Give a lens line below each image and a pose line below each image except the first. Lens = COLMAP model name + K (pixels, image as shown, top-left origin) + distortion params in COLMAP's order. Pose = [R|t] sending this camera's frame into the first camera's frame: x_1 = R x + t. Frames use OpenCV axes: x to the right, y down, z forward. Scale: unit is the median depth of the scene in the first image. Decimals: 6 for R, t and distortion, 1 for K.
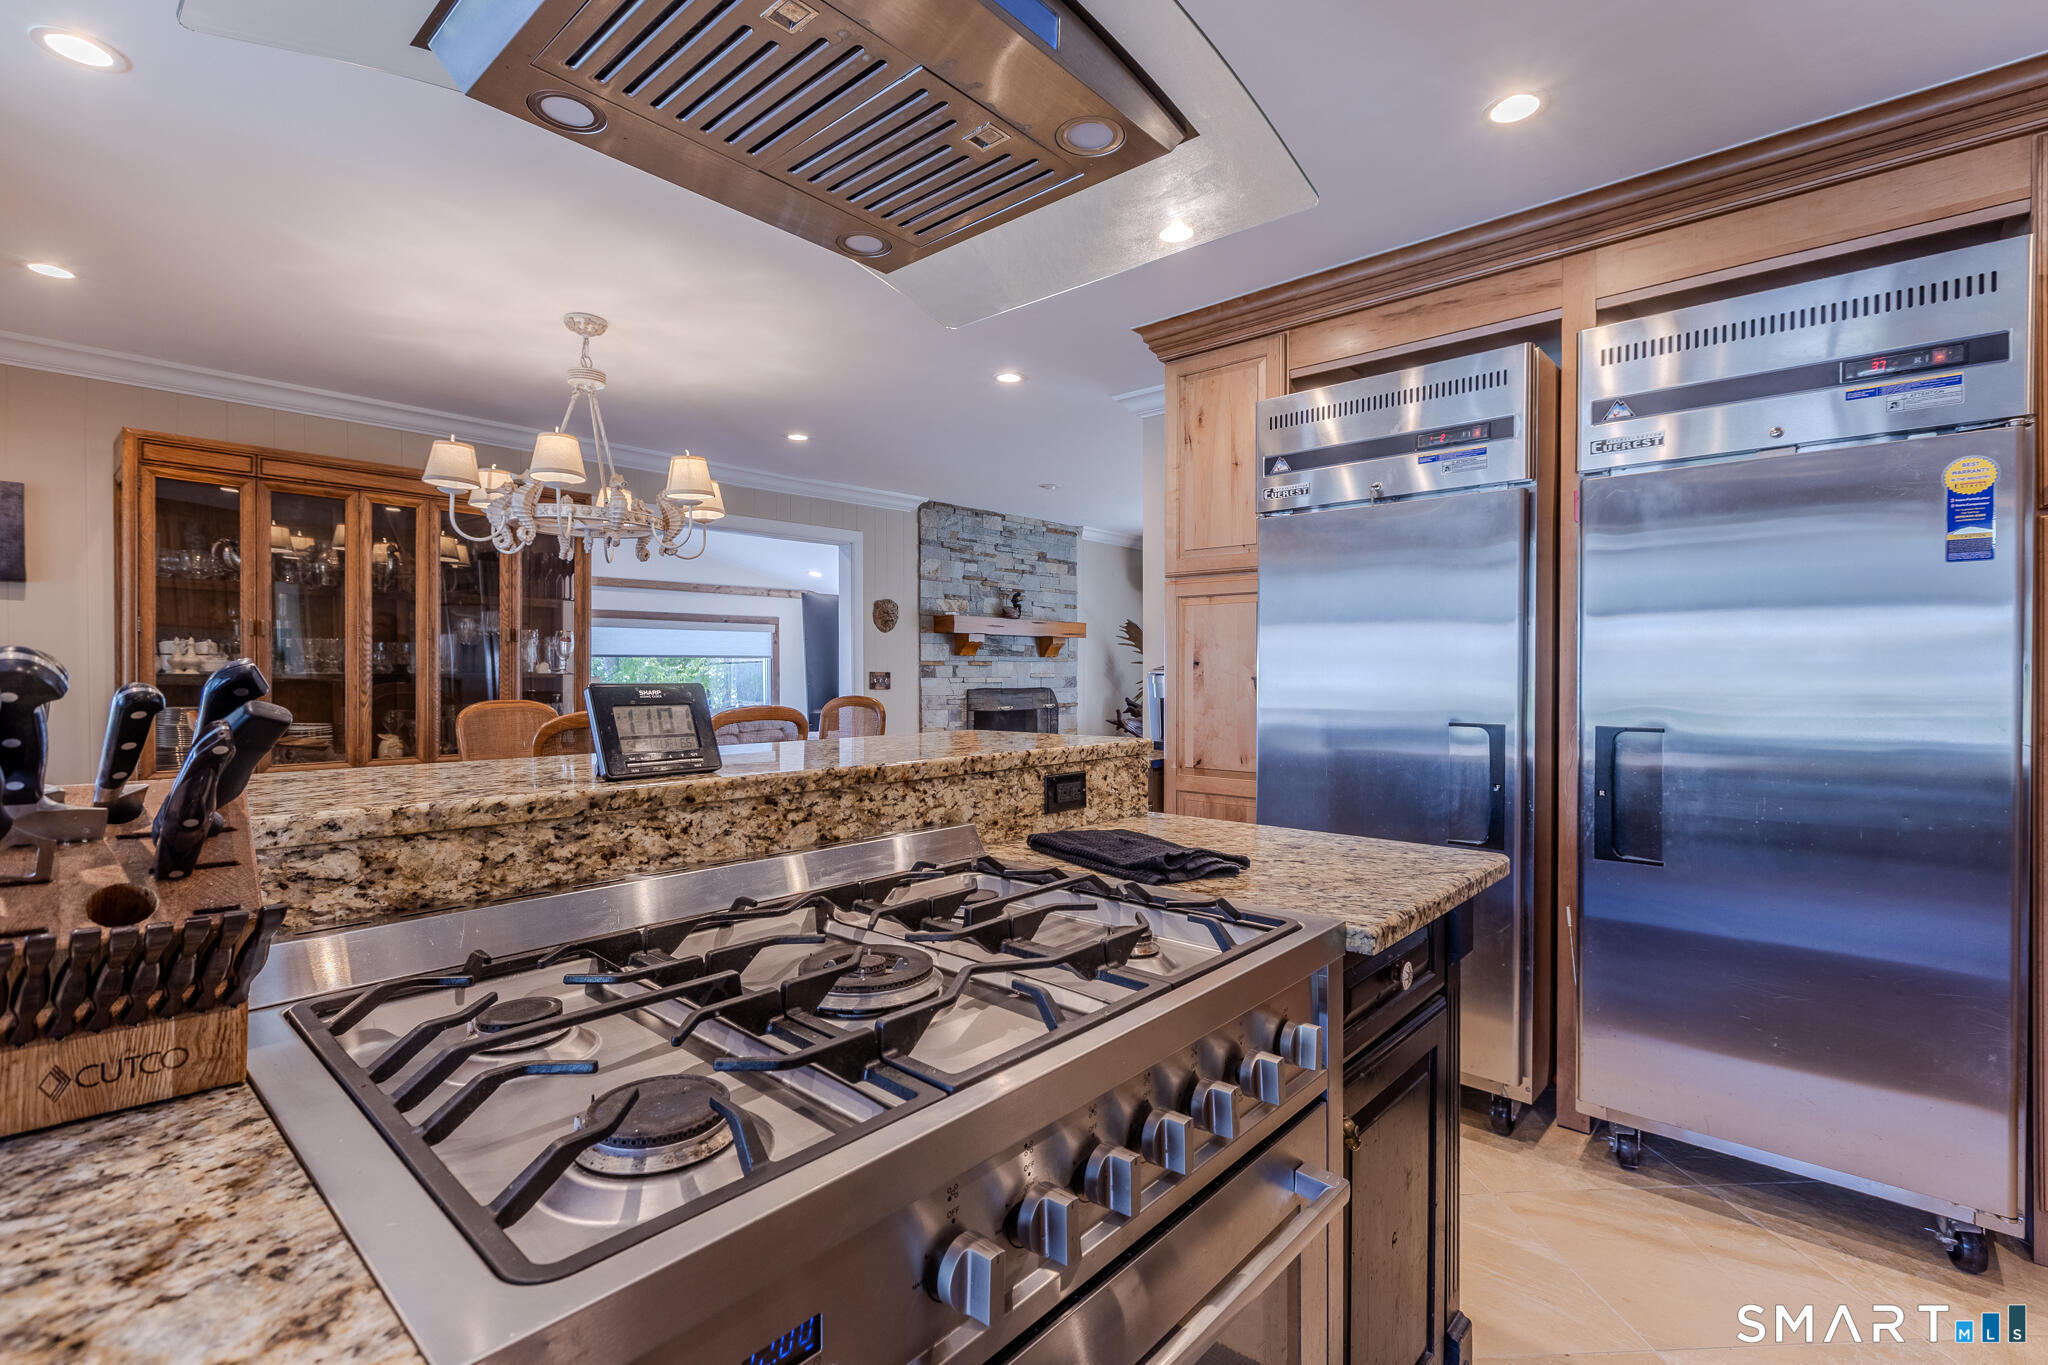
lens RADIAL K [[917.4, 0, 1020.3], [0, 917.4, 675.7], [0, 0, 1]] dist [-0.011927, 0.000300]
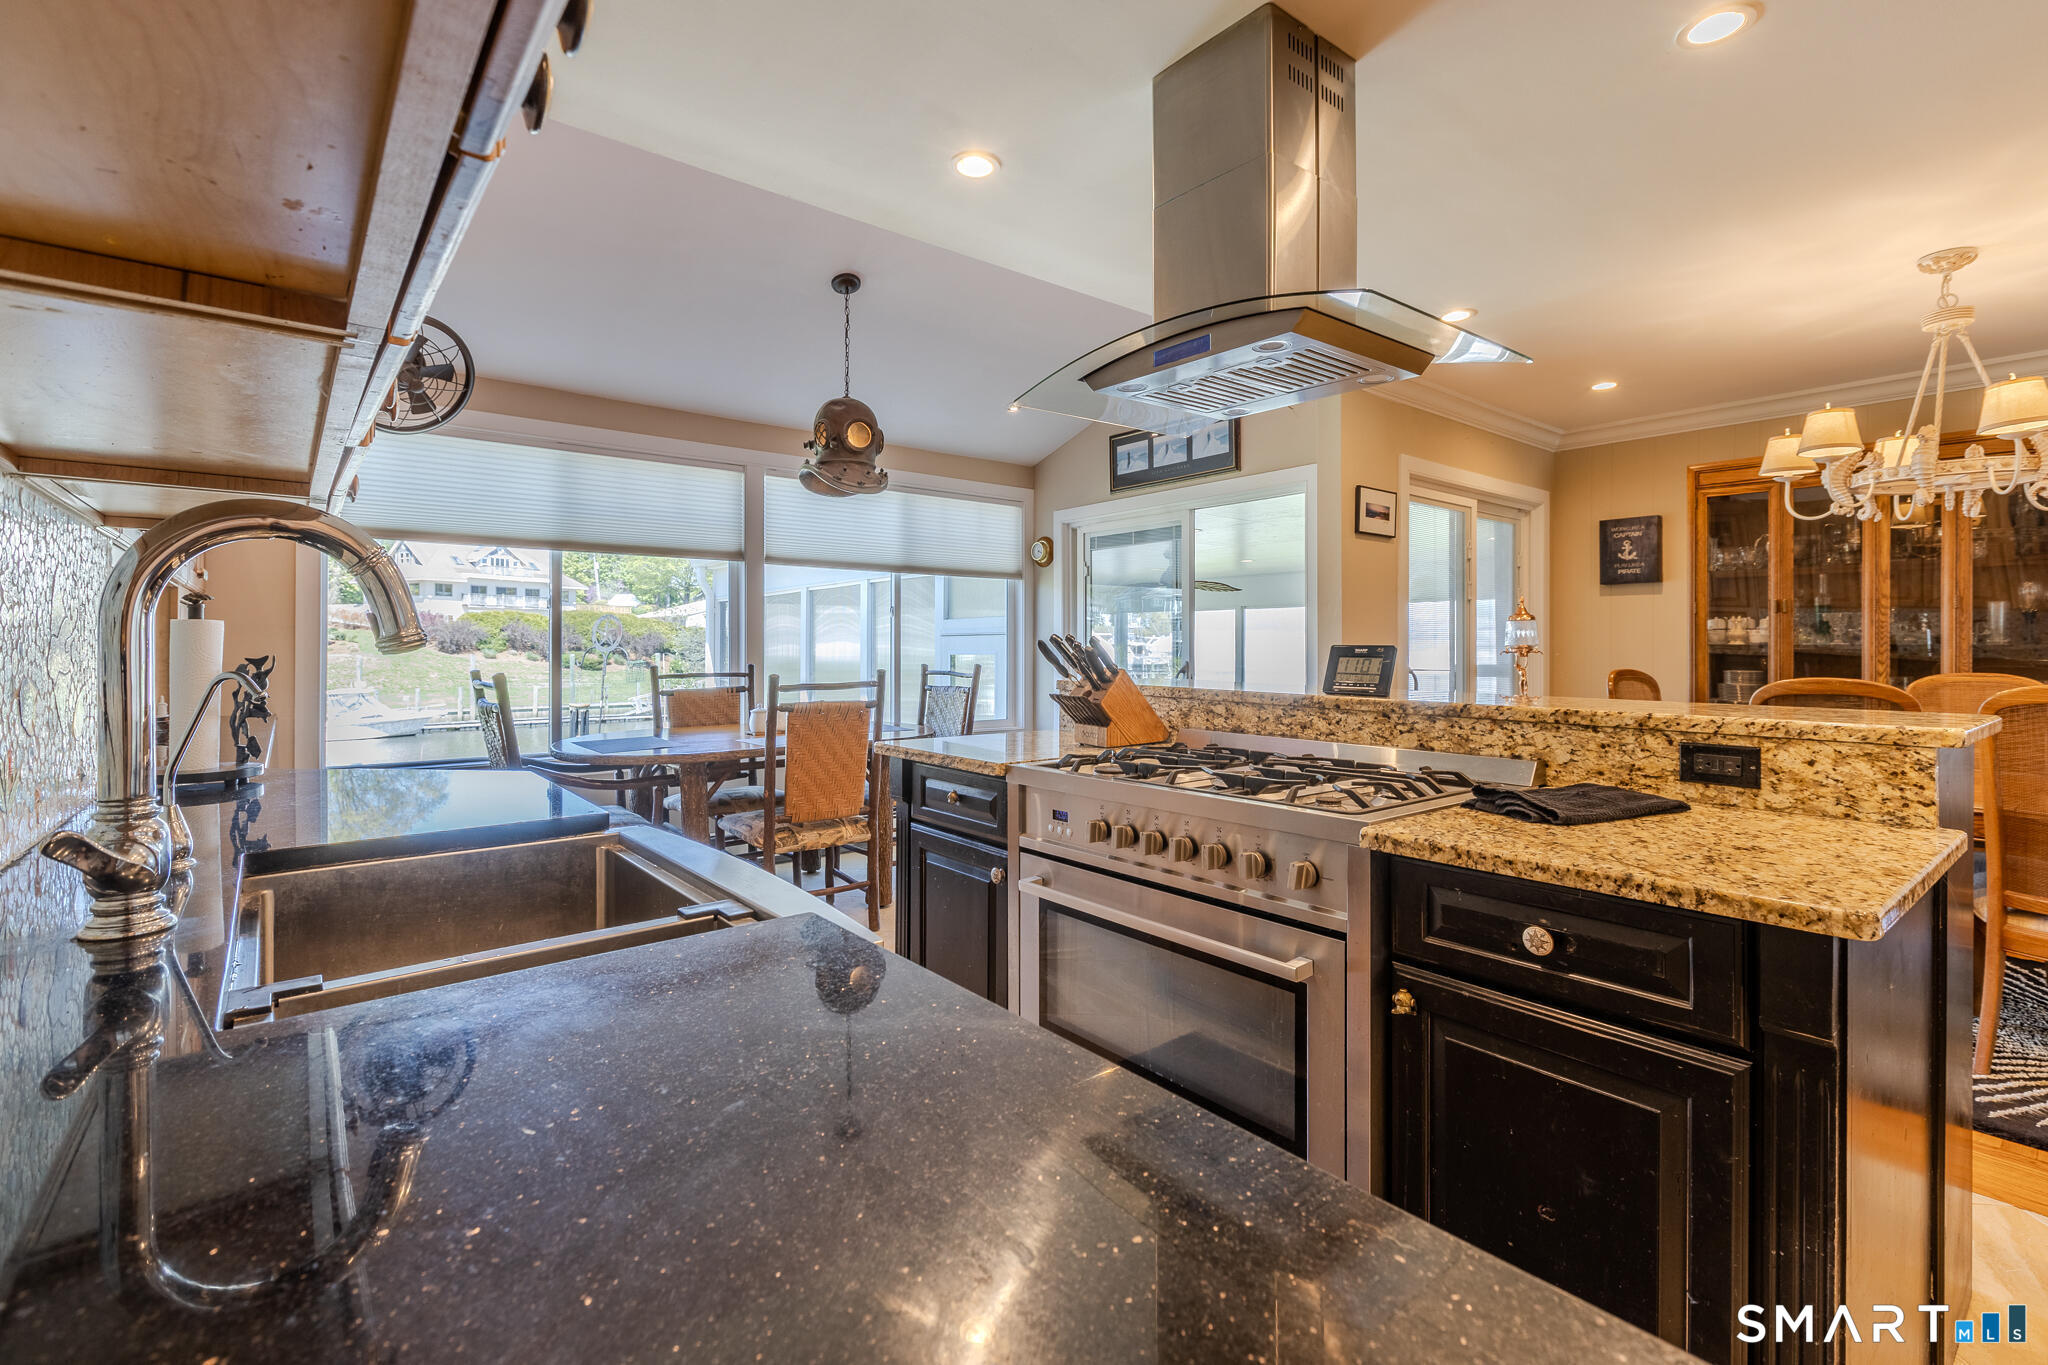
lens RADIAL K [[917.4, 0, 1026.4], [0, 917.4, 664.4], [0, 0, 1]] dist [-0.011927, 0.000300]
pose [[-0.170633, 0.020503, -0.985121, 1.244080], [-0.003508, 0.999765, 0.021416, 0.008113], [0.985328, 0.007110, -0.170521, 0.530499]]
